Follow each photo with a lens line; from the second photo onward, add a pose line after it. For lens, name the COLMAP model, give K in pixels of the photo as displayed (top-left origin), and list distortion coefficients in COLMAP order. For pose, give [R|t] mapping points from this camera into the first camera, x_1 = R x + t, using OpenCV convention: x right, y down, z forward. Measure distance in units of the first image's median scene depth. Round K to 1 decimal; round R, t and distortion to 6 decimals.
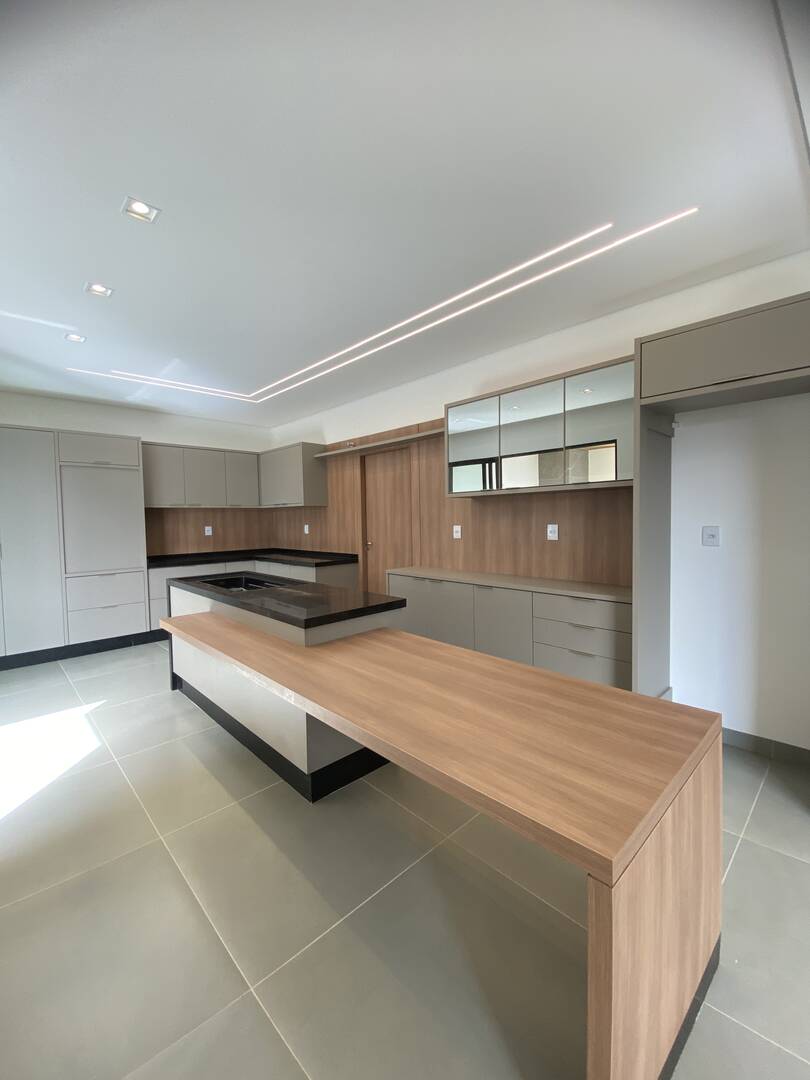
lens RADIAL K [[442.9, 0, 406.6], [0, 442.9, 537.2], [0, 0, 1]] dist [0.001354, -0.000521]
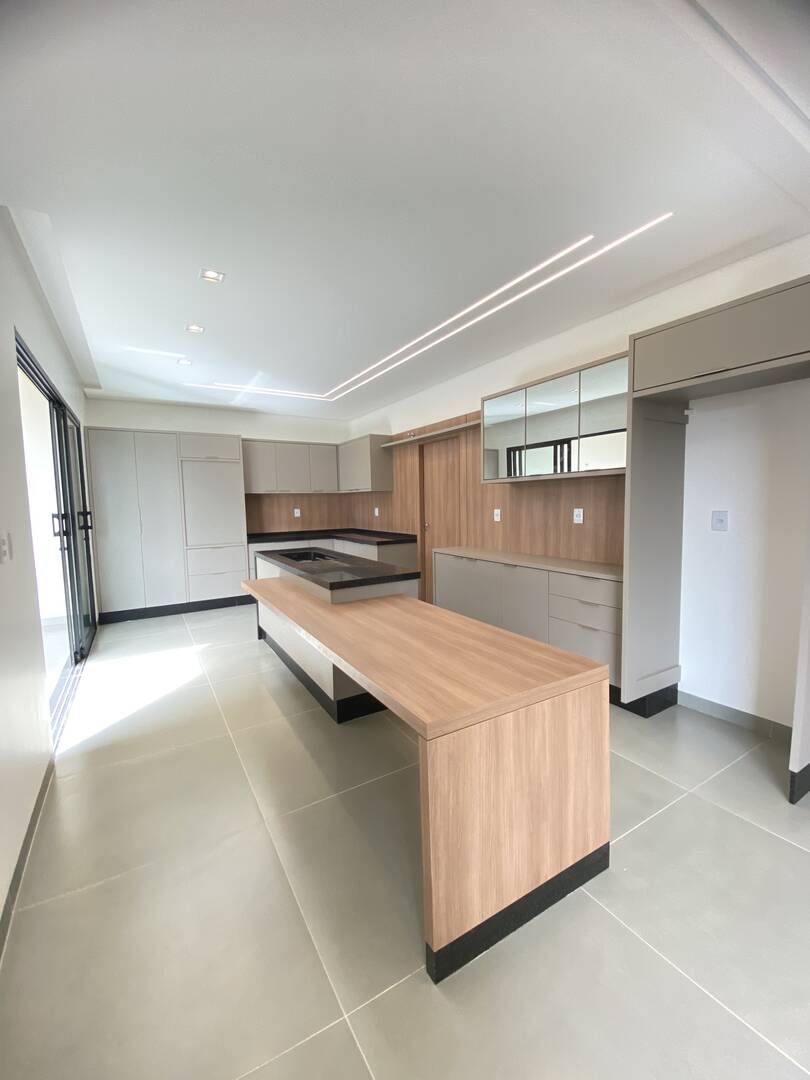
lens RADIAL K [[442.9, 0, 406.6], [0, 442.9, 537.2], [0, 0, 1]] dist [0.001354, -0.000521]
pose [[0.974551, 0.016441, -0.223562, 0.140976], [-0.007229, 0.999093, 0.041964, -0.001686], [0.224049, -0.039280, 0.973786, -0.105005]]
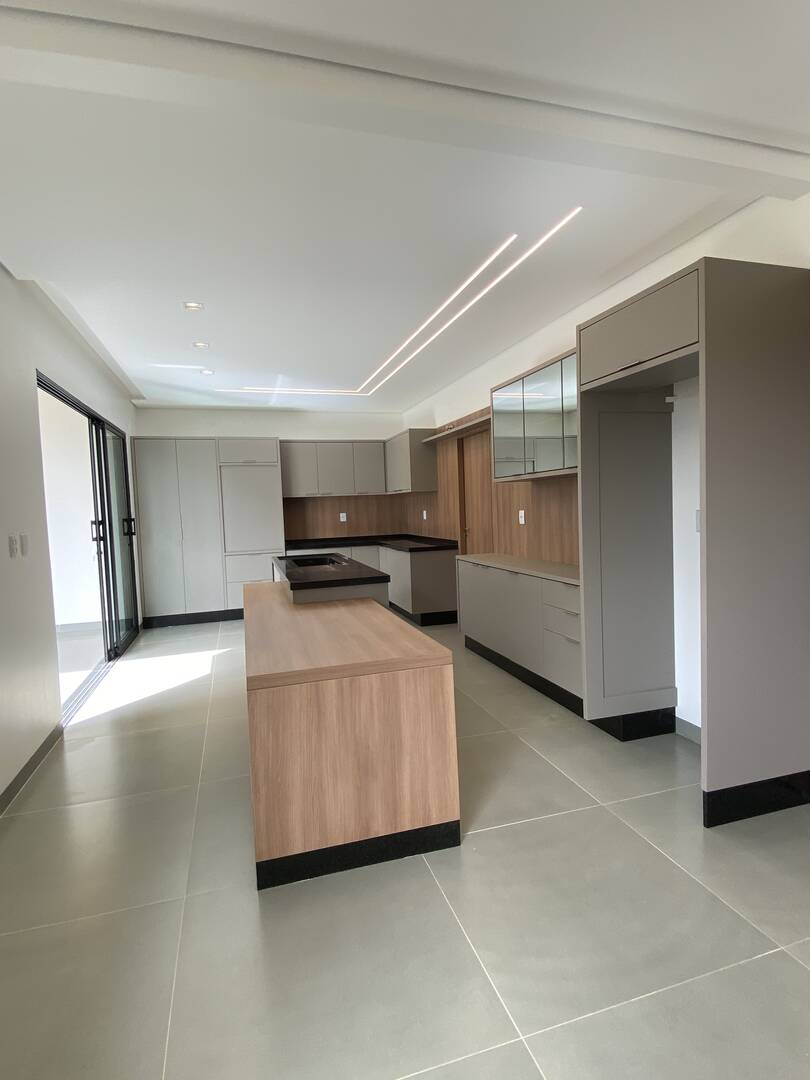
lens RADIAL K [[563.6, 0, 408.9], [0, 563.6, 535.5], [0, 0, 1]] dist [0.024592, 0.000302]
pose [[0.891074, 0.007792, -0.453791, 0.449694], [0.002437, 0.999756, 0.021954, 0.000309], [0.453851, -0.020668, 0.890838, -0.195660]]
